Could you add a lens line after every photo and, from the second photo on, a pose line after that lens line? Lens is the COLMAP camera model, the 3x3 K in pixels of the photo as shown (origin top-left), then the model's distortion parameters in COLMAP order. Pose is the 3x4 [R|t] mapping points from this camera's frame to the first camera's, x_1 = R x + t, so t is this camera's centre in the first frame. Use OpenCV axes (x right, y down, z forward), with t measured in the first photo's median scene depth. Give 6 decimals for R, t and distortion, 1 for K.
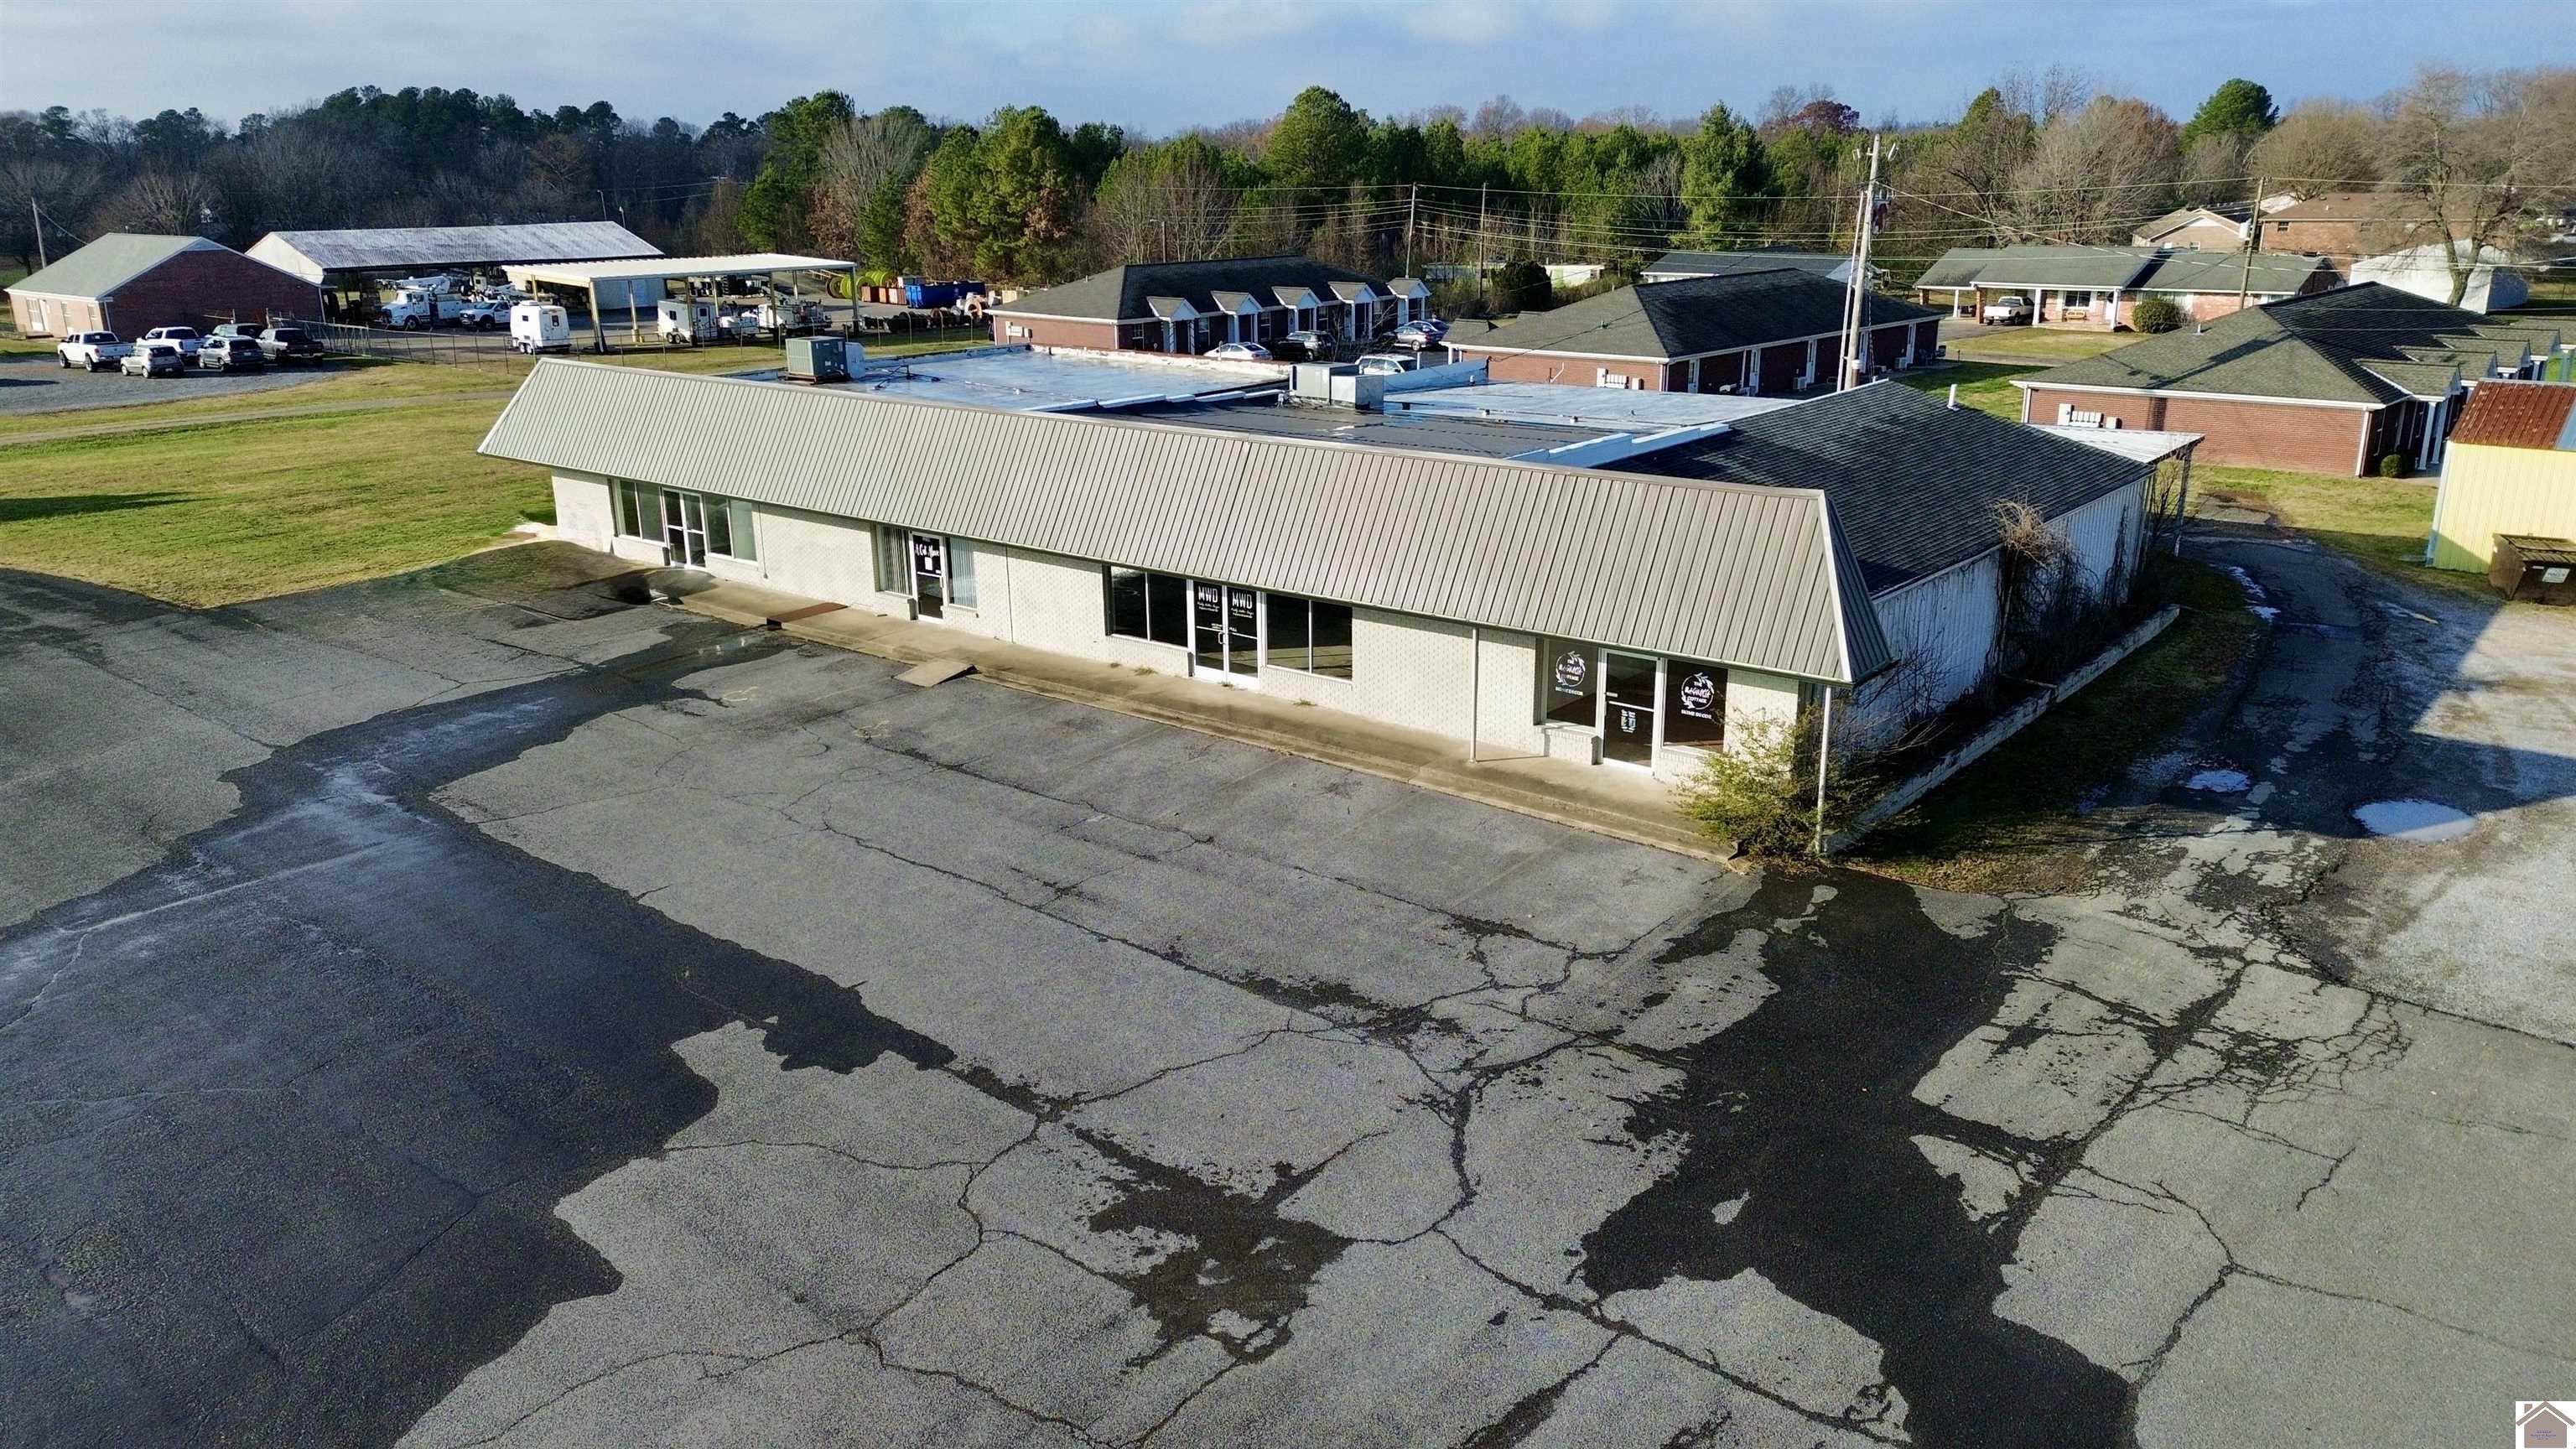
lens RADIAL K [[1791.8, 0, 1289.9], [0, 1791.8, 714.1], [0, 0, 1]] dist [0.057815, -0.039148]
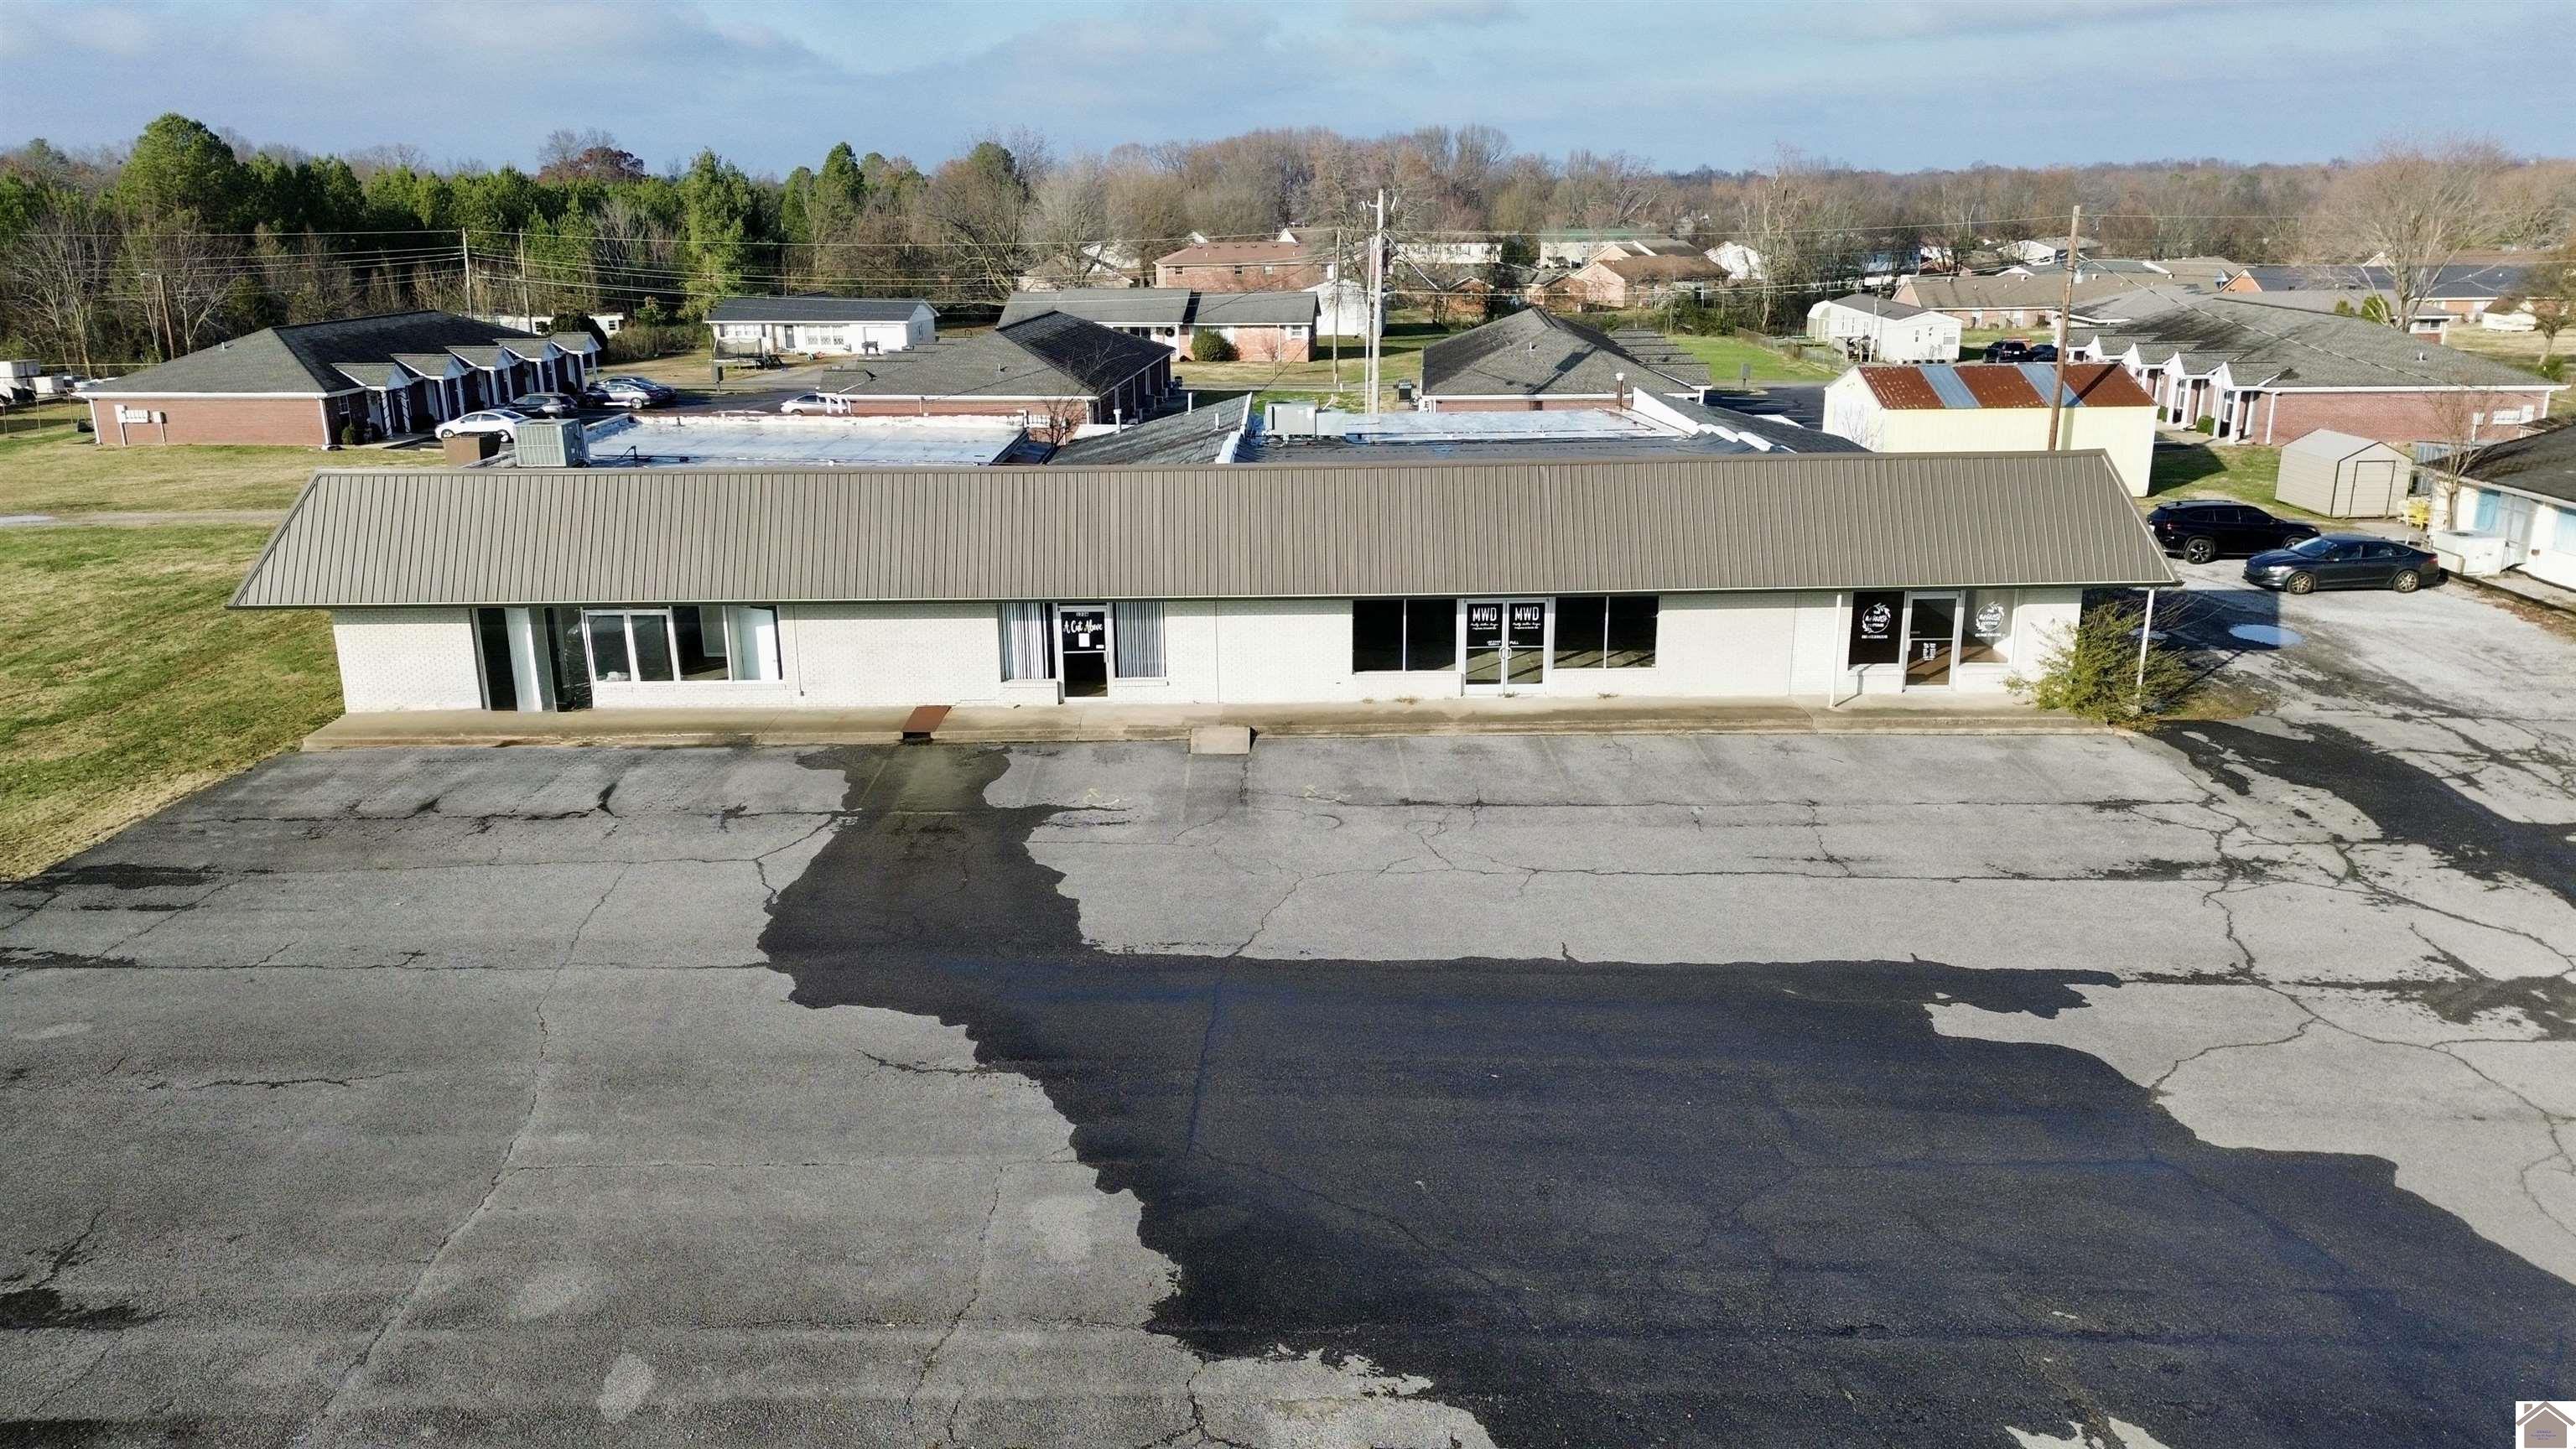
lens RADIAL K [[1791.8, 0, 1285.9], [0, 1791.8, 736.2], [0, 0, 1]] dist [0.057815, -0.039148]
pose [[0.778510, -0.176303, 0.602362, -0.930009], [0.184577, 0.981608, 0.048751, -0.082185], [-0.599878, 0.073229, 0.796733, 0.280347]]
